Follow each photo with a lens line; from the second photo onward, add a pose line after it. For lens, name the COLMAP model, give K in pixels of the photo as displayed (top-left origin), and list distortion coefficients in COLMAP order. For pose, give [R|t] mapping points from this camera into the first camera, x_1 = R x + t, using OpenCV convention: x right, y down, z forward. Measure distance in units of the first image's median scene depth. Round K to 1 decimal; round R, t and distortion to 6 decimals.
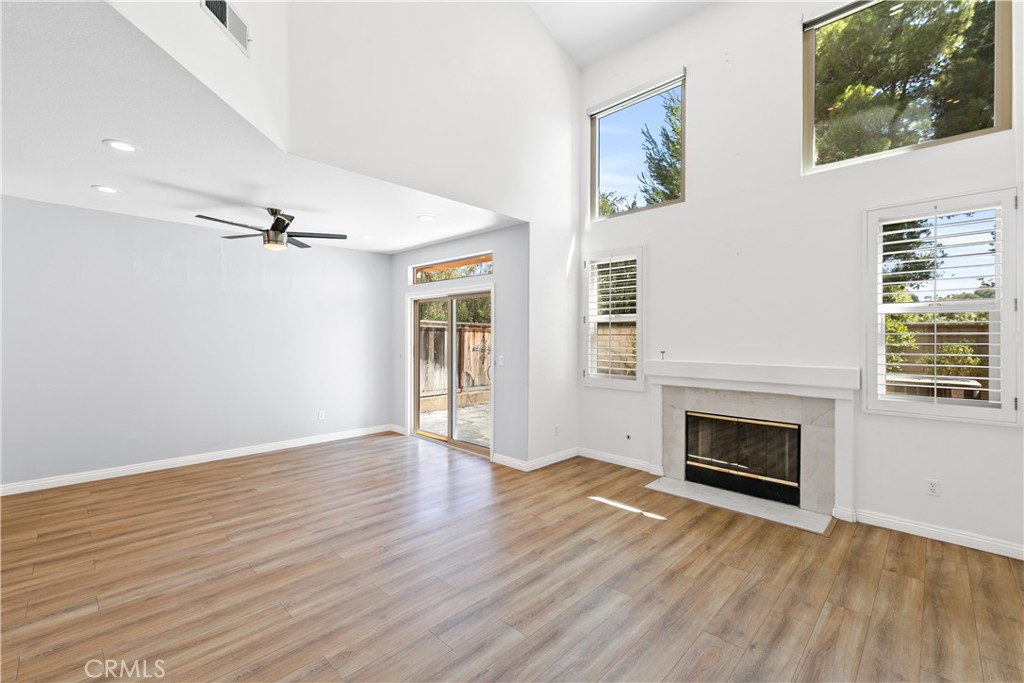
lens RADIAL K [[439.8, 0, 517.2], [0, 439.8, 341.1], [0, 0, 1]] dist [0.004899, 0.000431]
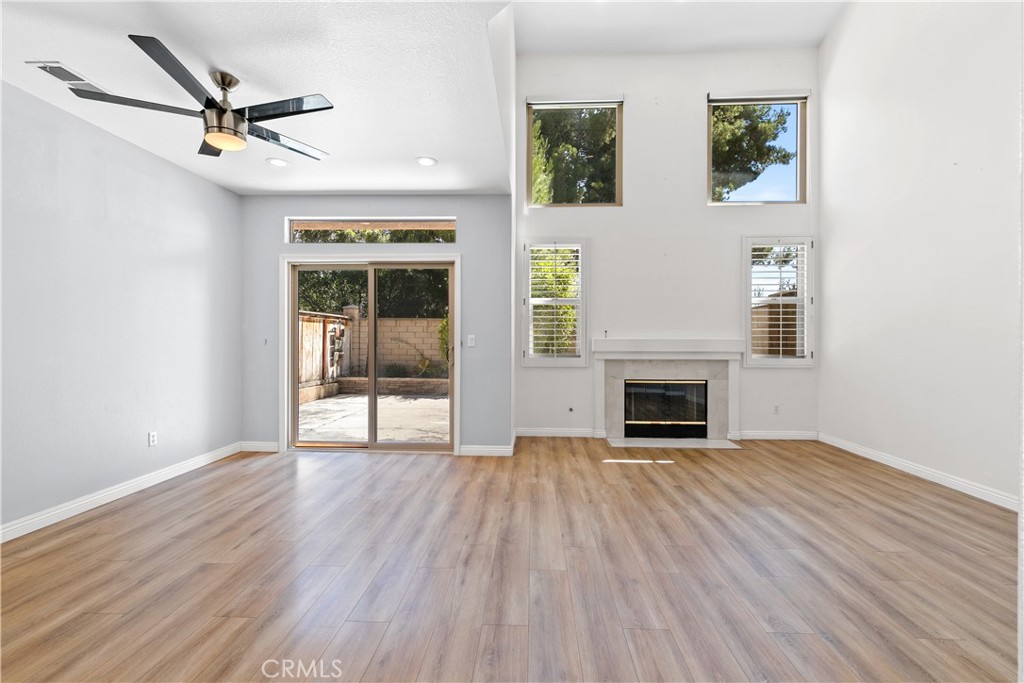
lens RADIAL K [[439.8, 0, 517.3], [0, 439.8, 339.7], [0, 0, 1]] dist [0.004899, 0.000431]
pose [[0.741880, -0.001061, 0.670532, -0.747059], [0.005307, 0.999977, -0.004290, 0.061004], [-0.670512, 0.006741, 0.741868, 0.351455]]
